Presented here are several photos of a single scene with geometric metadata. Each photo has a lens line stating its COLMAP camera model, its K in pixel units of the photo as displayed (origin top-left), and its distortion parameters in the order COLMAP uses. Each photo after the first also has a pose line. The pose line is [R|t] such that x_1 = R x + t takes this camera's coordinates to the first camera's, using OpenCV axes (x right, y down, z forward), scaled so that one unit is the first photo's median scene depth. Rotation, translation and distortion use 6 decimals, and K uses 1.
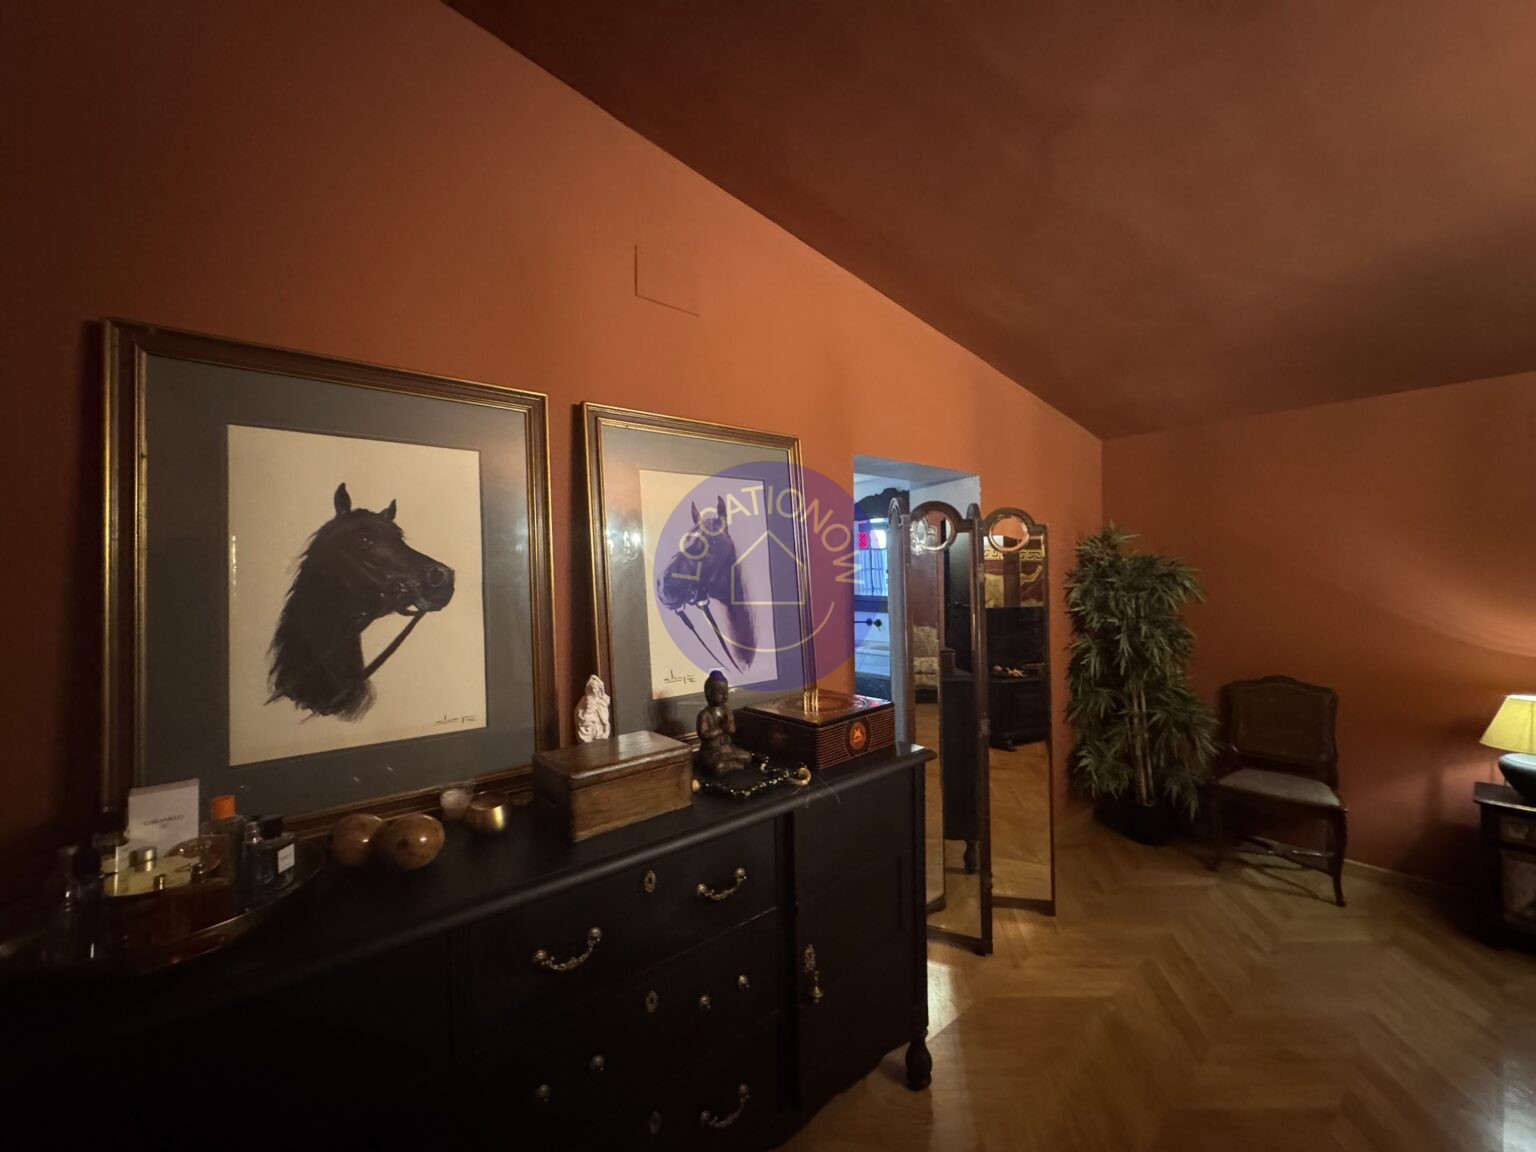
lens RADIAL K [[612.8, 0, 767.7], [0, 612.8, 573.5], [0, 0, 1]] dist [-0.006456, 0.001430]
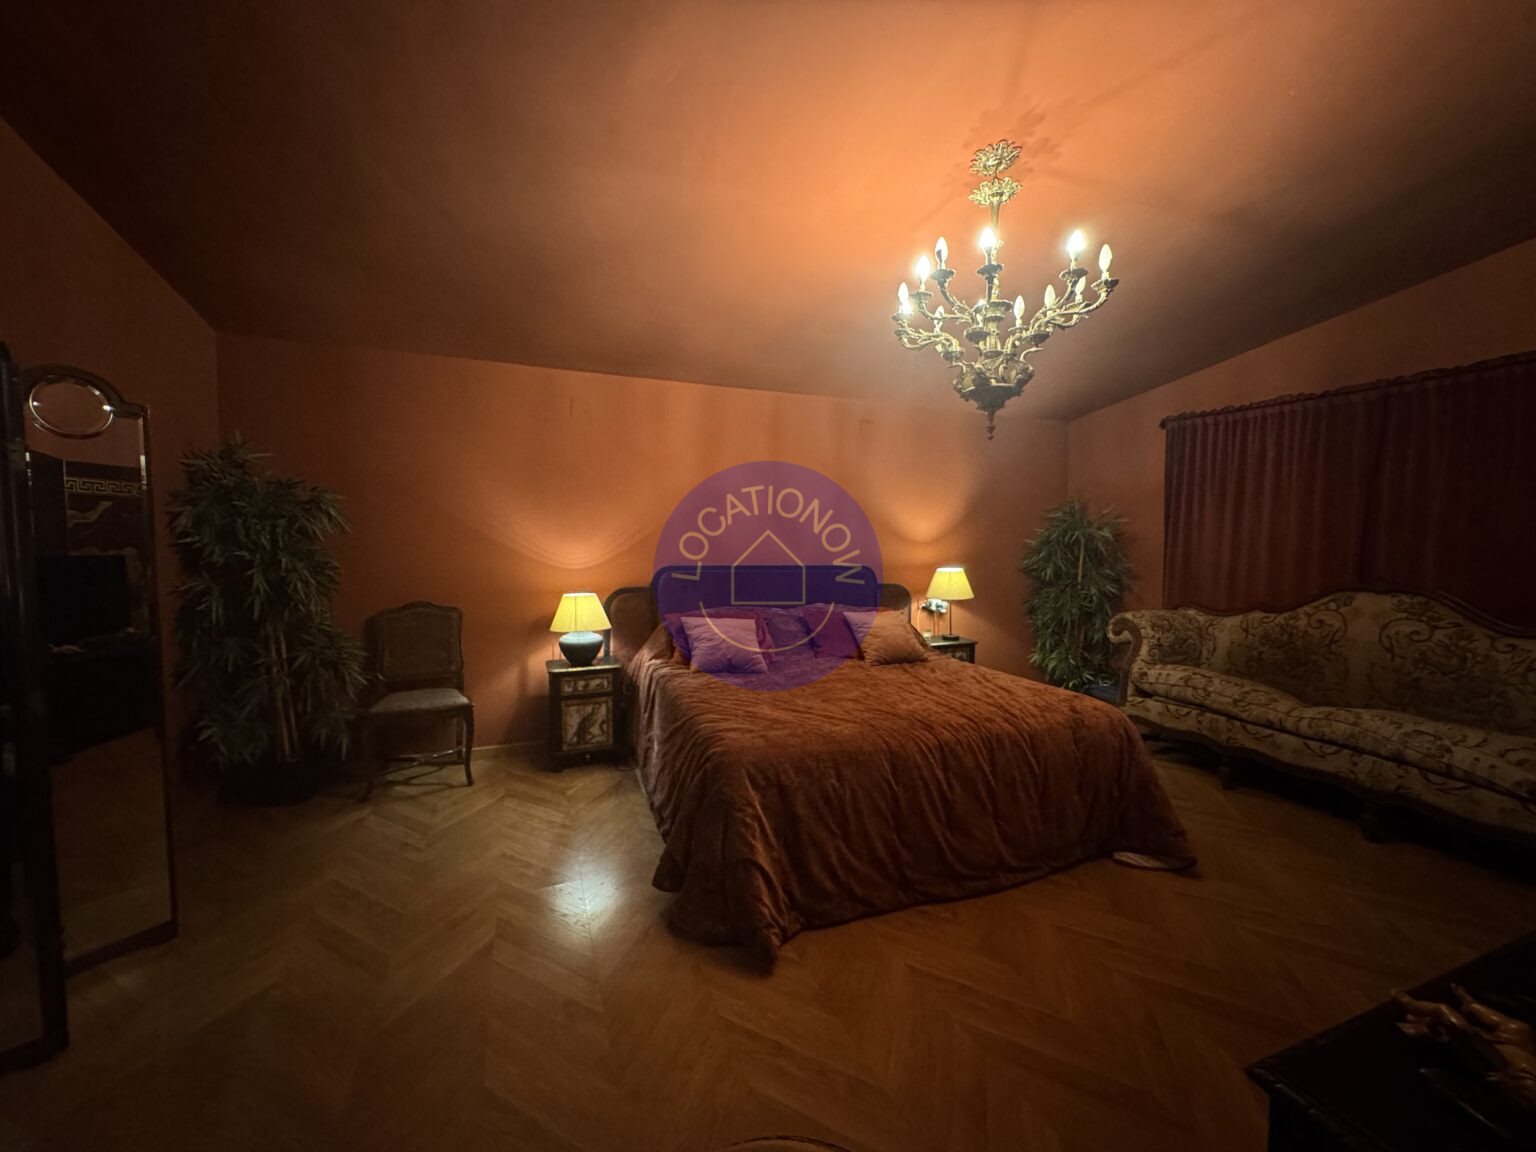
lens RADIAL K [[612.8, 0, 767.8], [0, 612.8, 574.2], [0, 0, 1]] dist [-0.006456, 0.001430]
pose [[0.306502, -0.039168, 0.951064, 0.000207], [-0.015670, 0.998810, 0.046184, 0.062041], [-0.951741, -0.029059, 0.305523, 0.085416]]
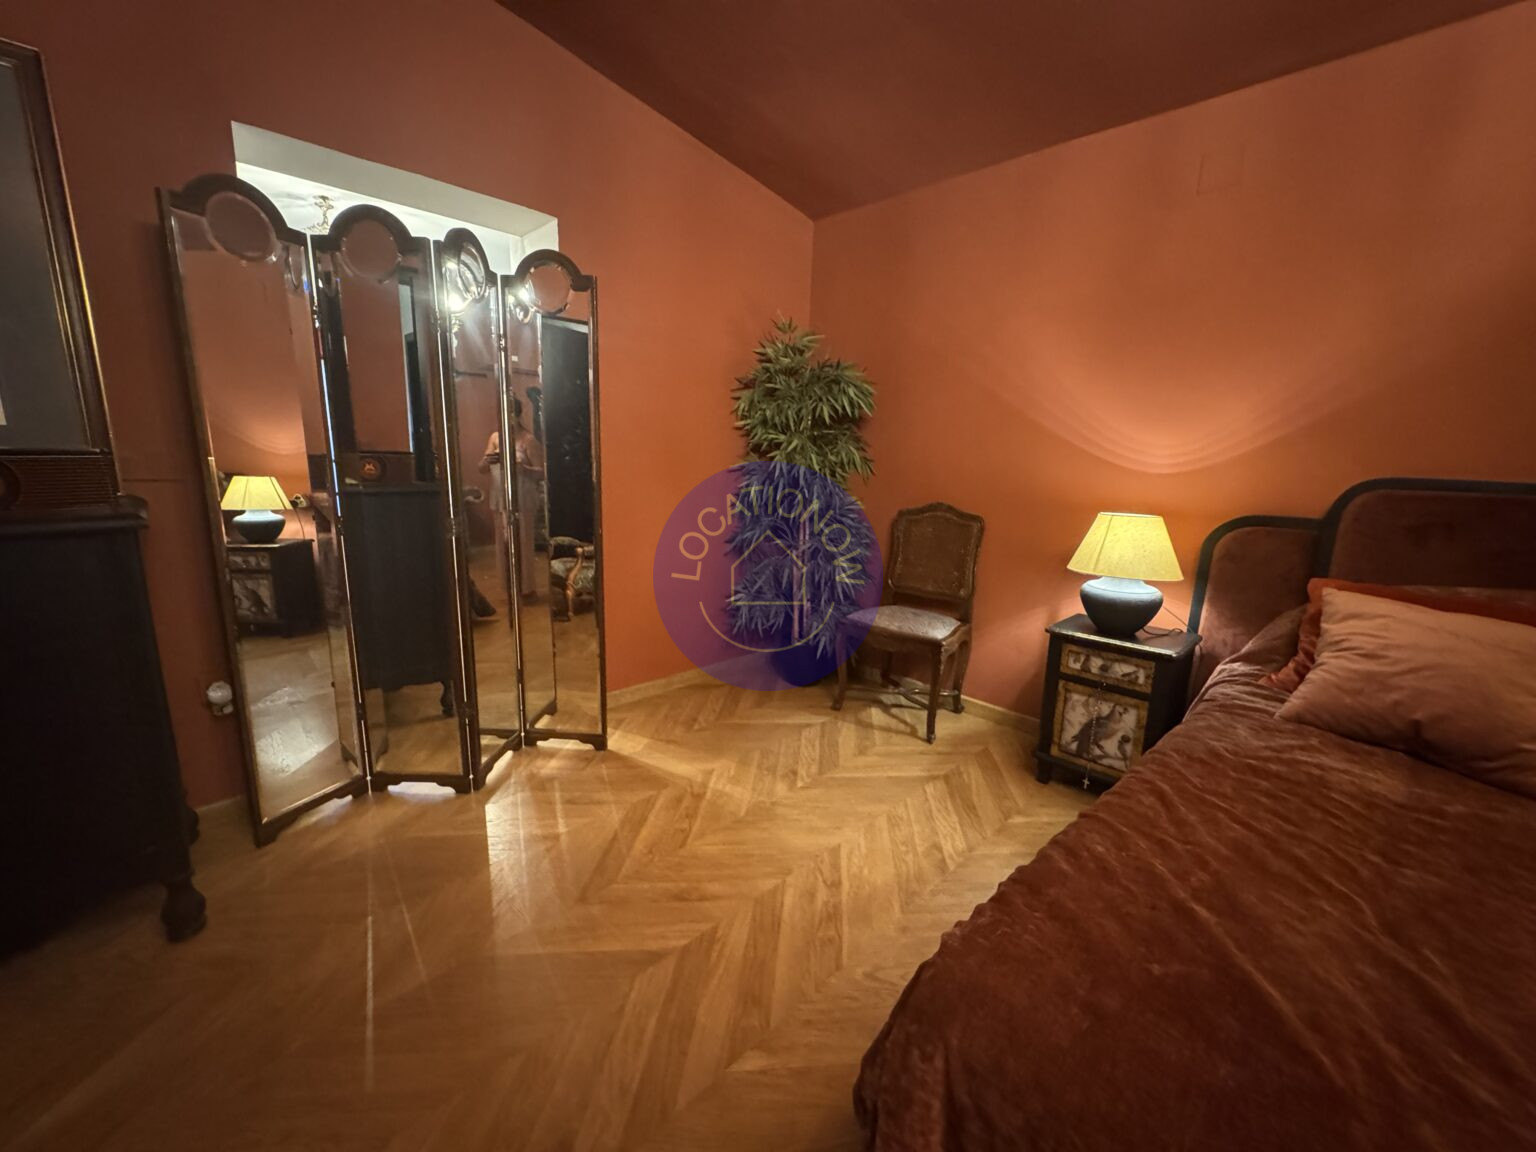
lens RADIAL K [[612.8, 0, 769.0], [0, 612.8, 573.5], [0, 0, 1]] dist [-0.006456, 0.001430]
pose [[0.995044, 0.025186, 0.096193, 0.534802], [-0.043677, 0.979775, 0.195277, 0.109463], [-0.089329, -0.198511, 0.976019, 0.147581]]
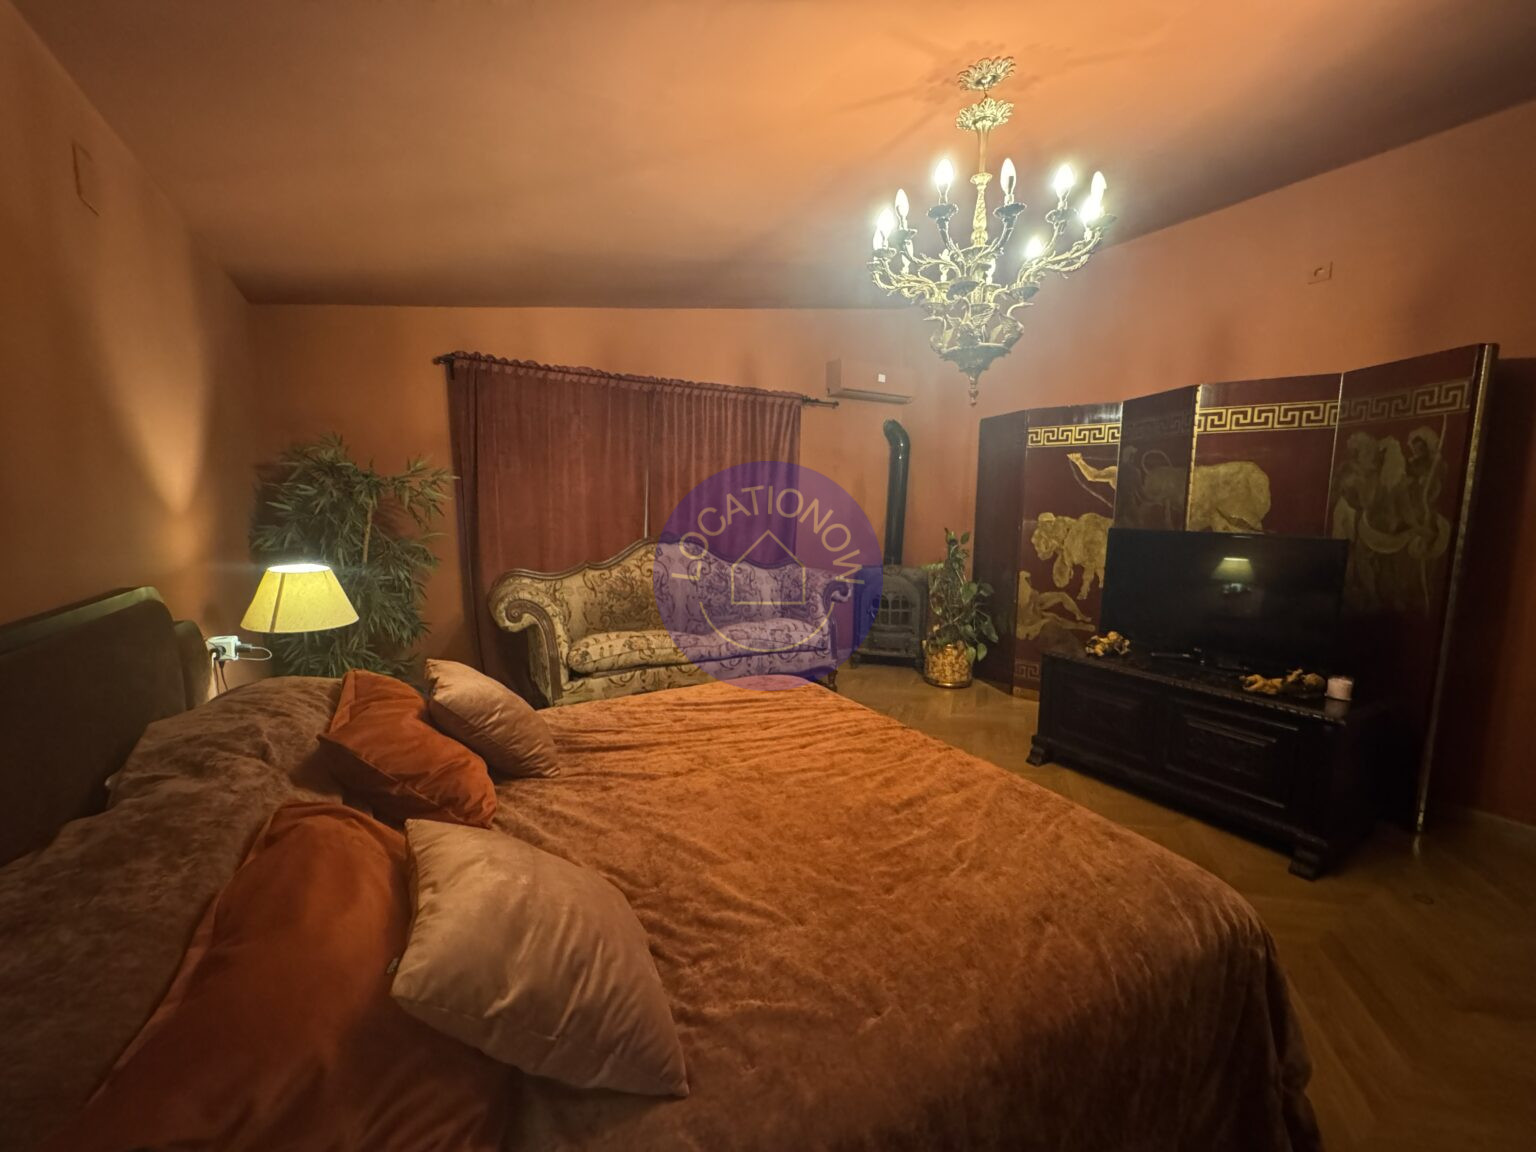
lens RADIAL K [[612.8, 0, 766.1], [0, 612.8, 569.7], [0, 0, 1]] dist [-0.006456, 0.001430]
pose [[-0.989159, -0.018179, 0.145721, 0.879506], [-0.002694, 0.994387, 0.105768, 0.038108], [-0.146825, 0.104229, -0.983656, 0.742957]]
